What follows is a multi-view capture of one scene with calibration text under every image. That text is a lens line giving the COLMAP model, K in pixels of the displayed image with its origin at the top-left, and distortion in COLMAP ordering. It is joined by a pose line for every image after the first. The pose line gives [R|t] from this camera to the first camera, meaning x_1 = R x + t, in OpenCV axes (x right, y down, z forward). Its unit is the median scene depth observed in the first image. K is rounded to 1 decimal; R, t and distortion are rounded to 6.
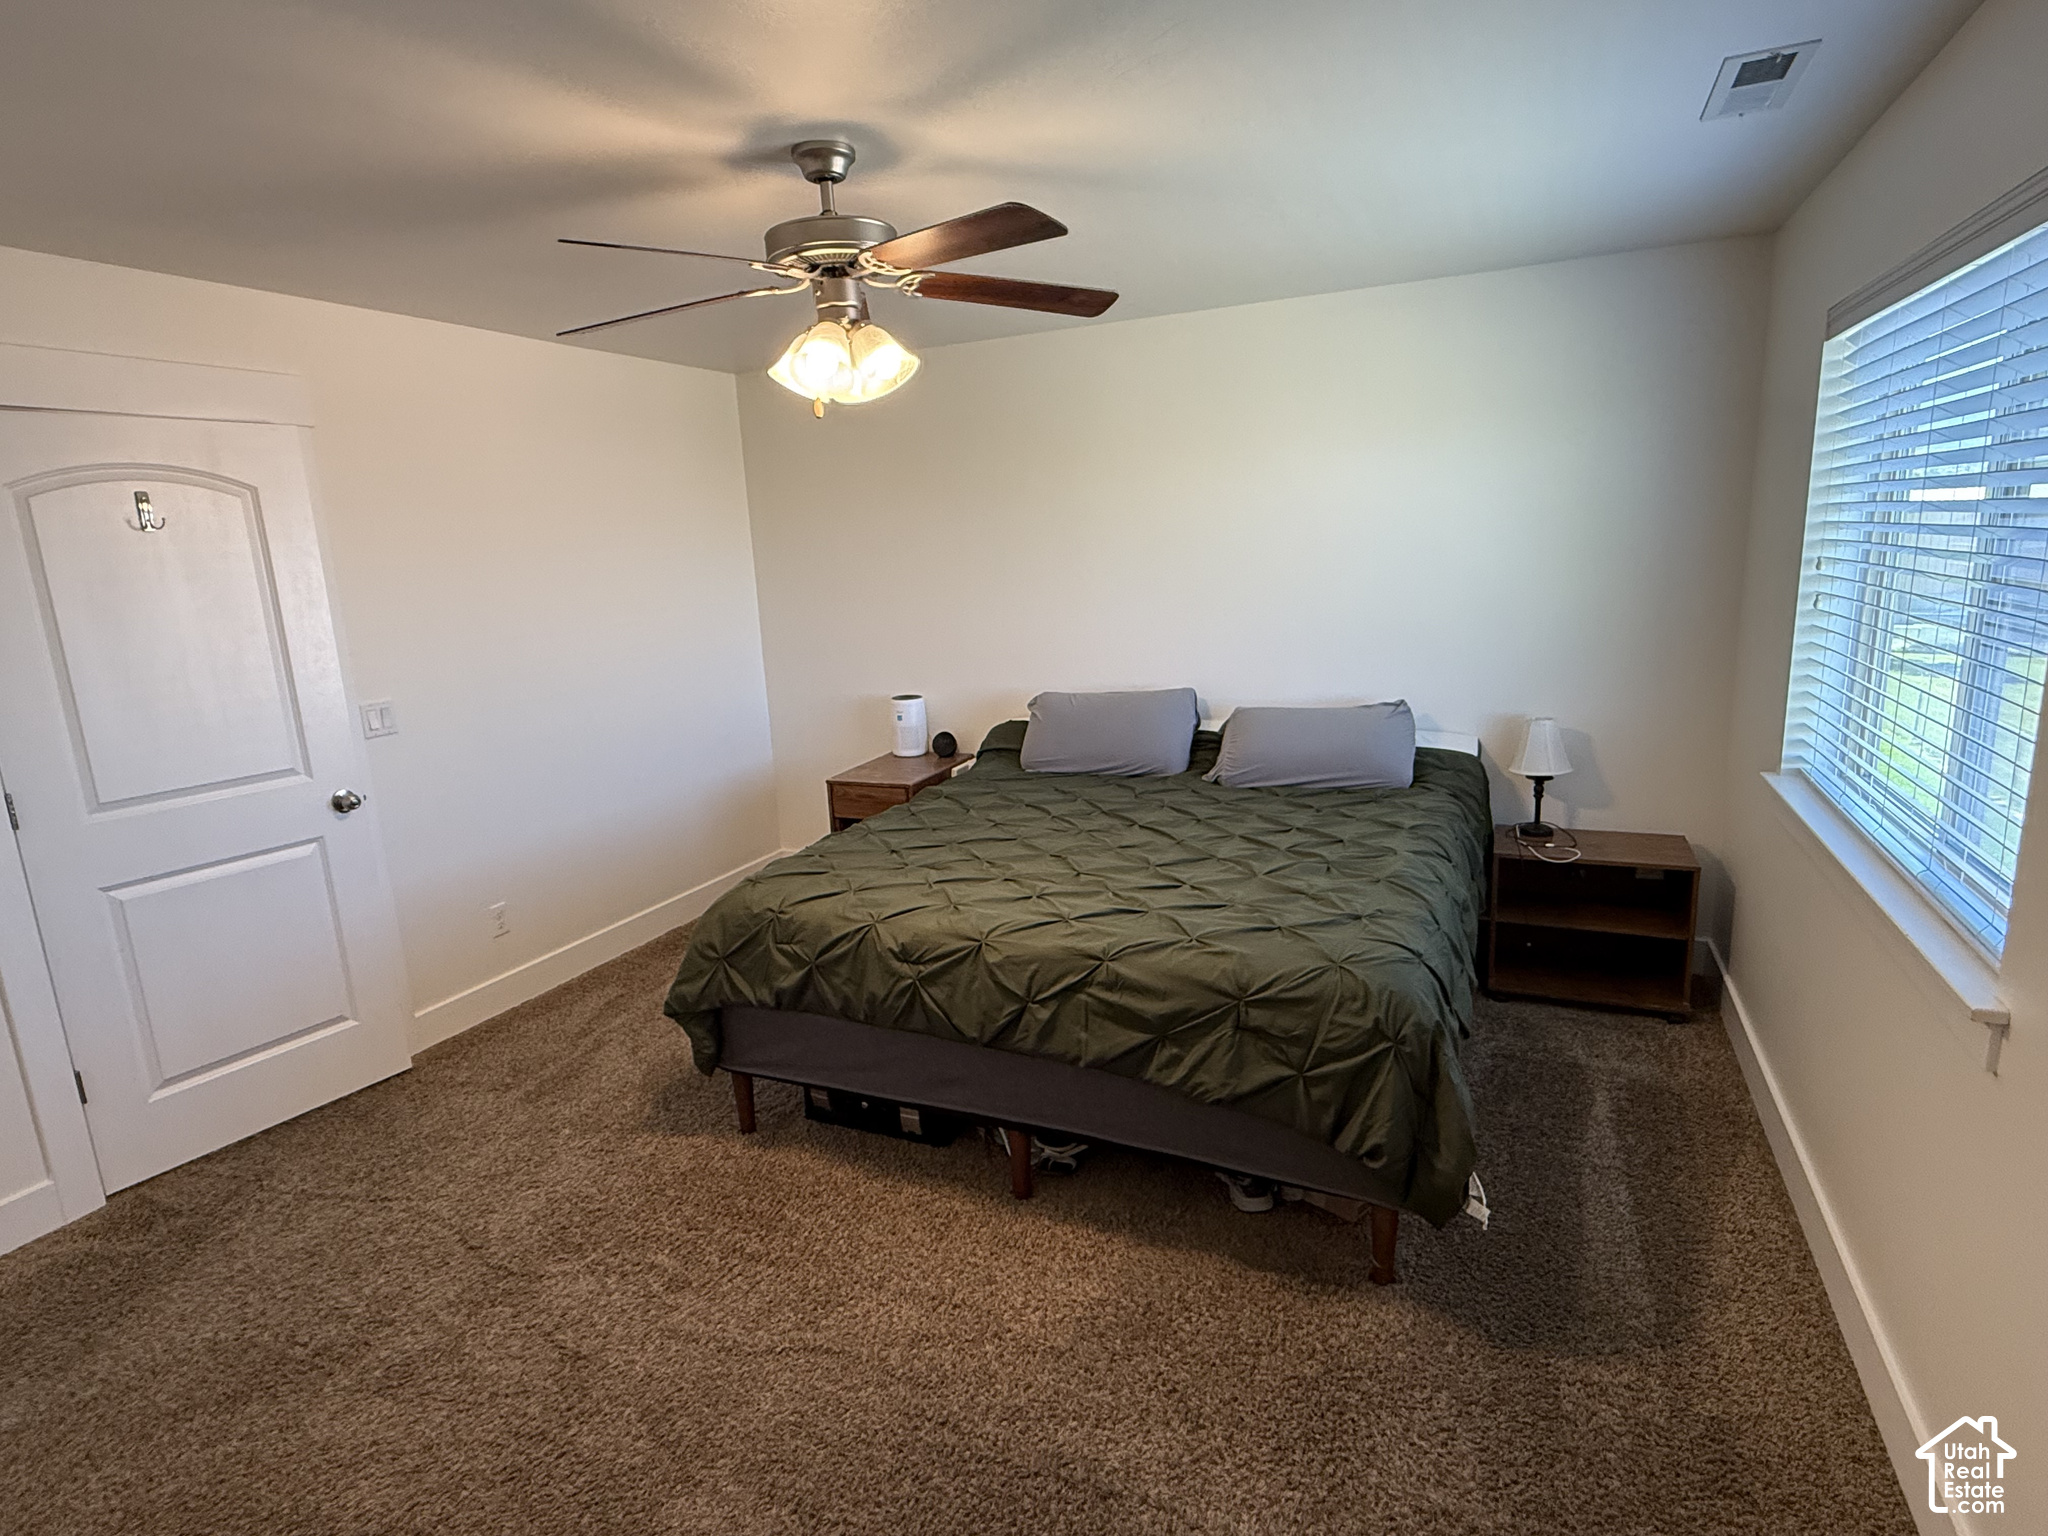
lens RADIAL K [[1081.5, 0, 1024.0], [0, 1081.5, 768.0], [0, 0, 1]] dist [0.002177, 0.000348]
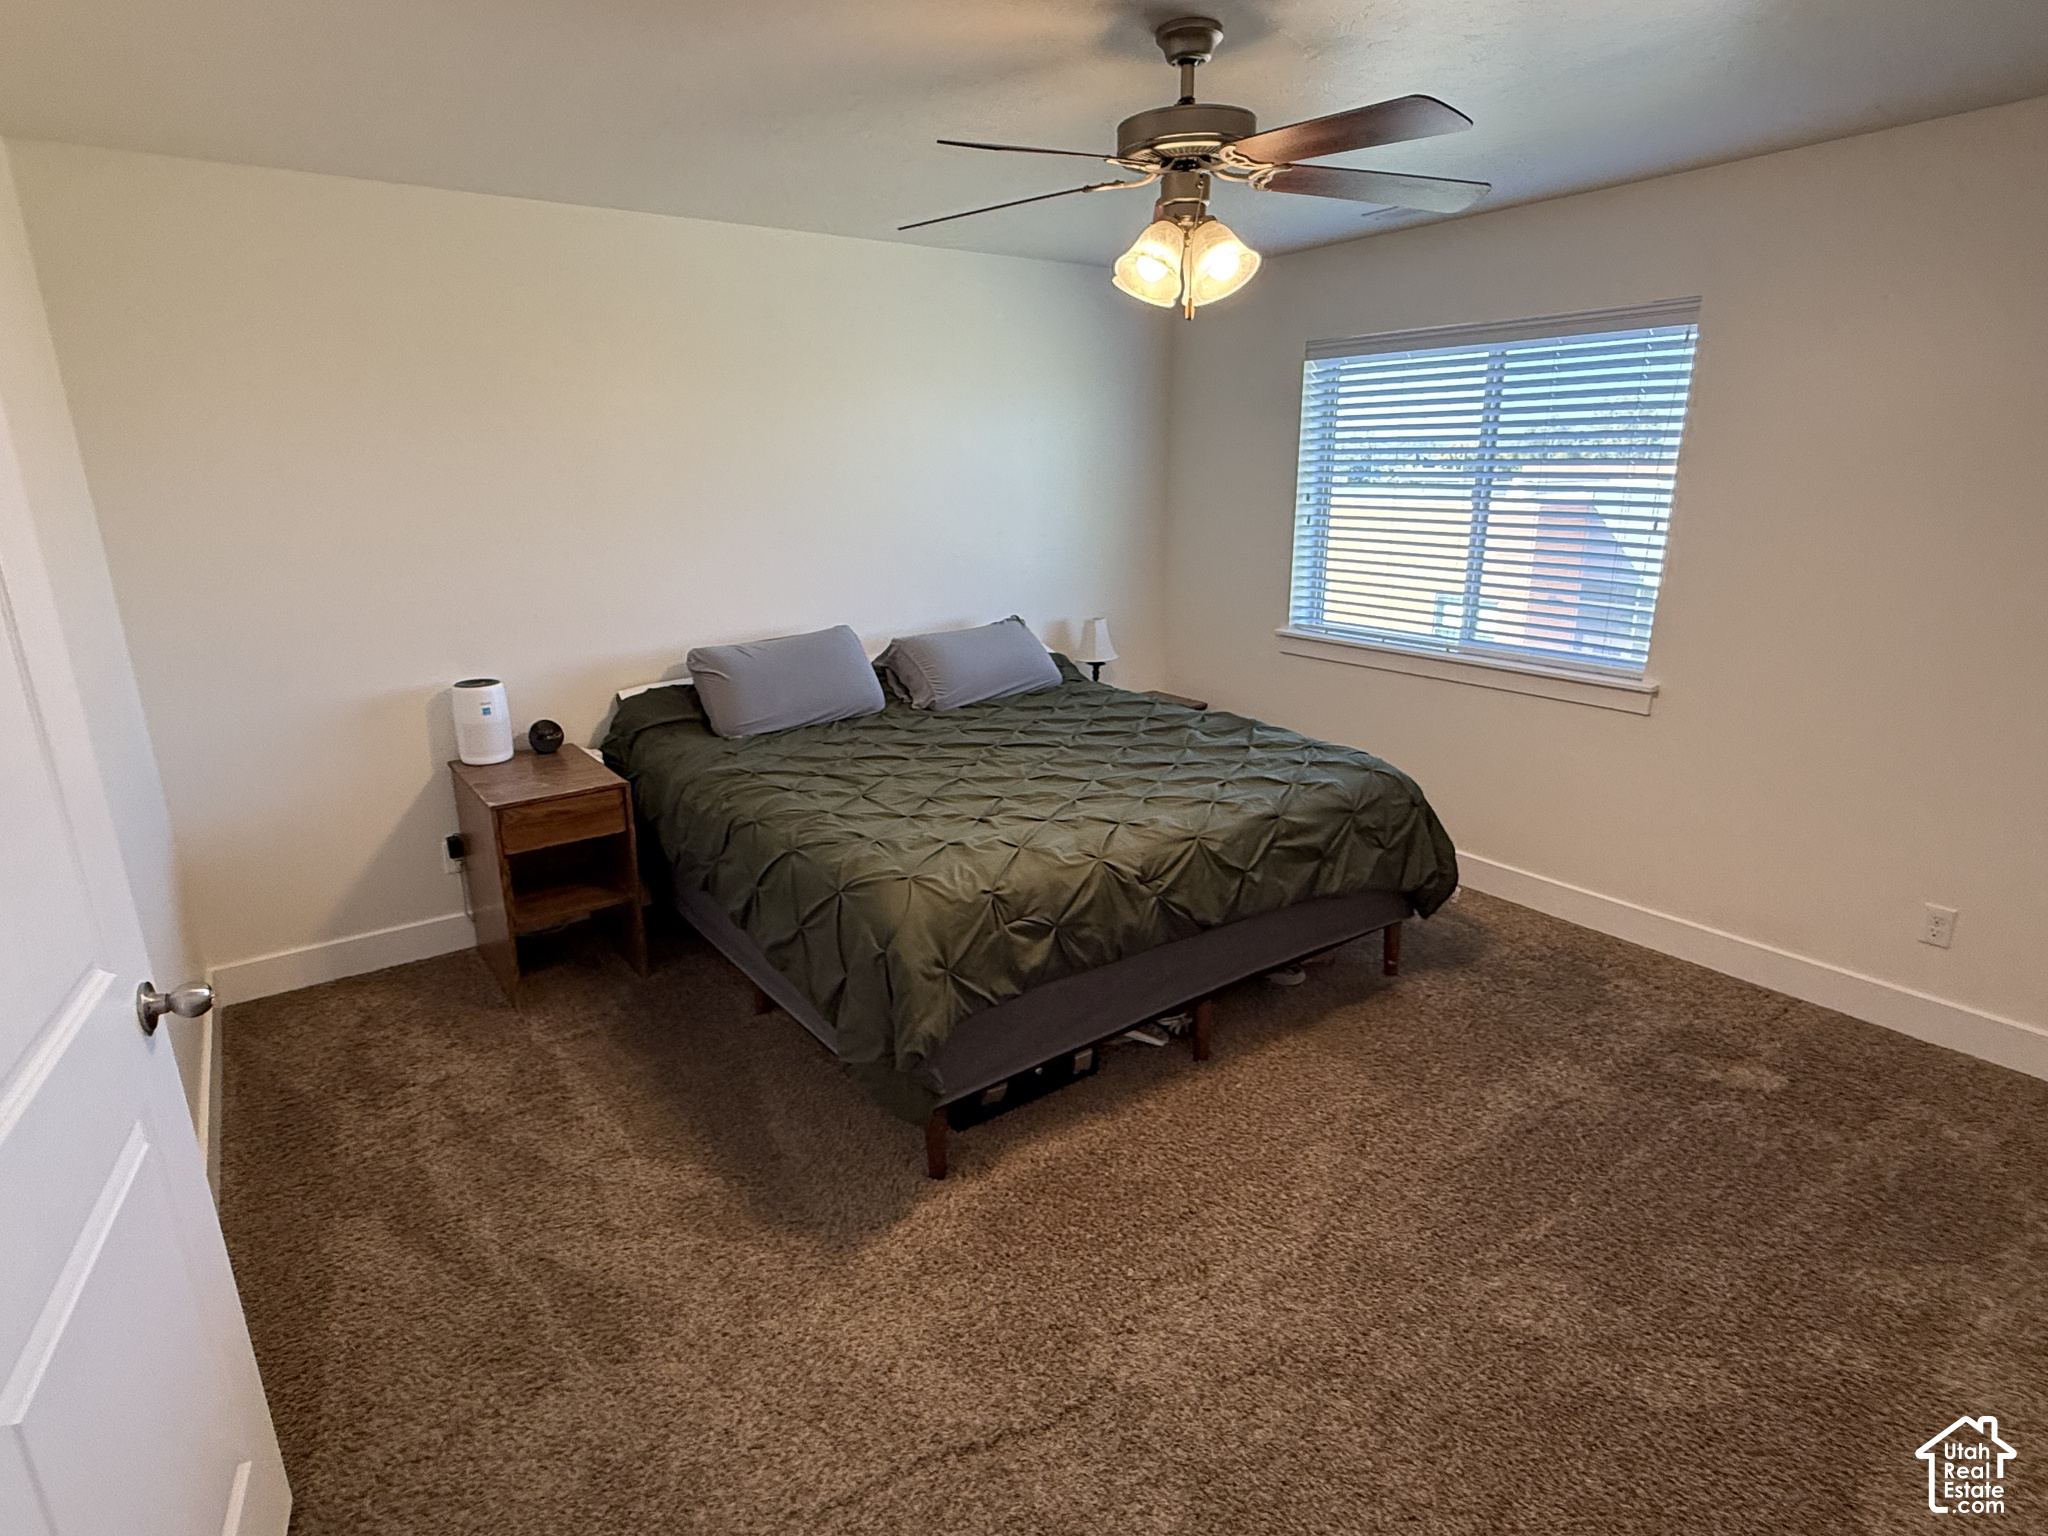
lens RADIAL K [[1070.3, 0, 1024.0], [0, 1070.3, 760.1], [0, 0, 1]] dist [0.025575, 0.000320]
pose [[0.499773, -0.195957, 0.843699, -0.959293], [0.171029, 0.977220, 0.125657, -0.075806], [-0.849103, 0.081497, 0.521902, 0.547804]]
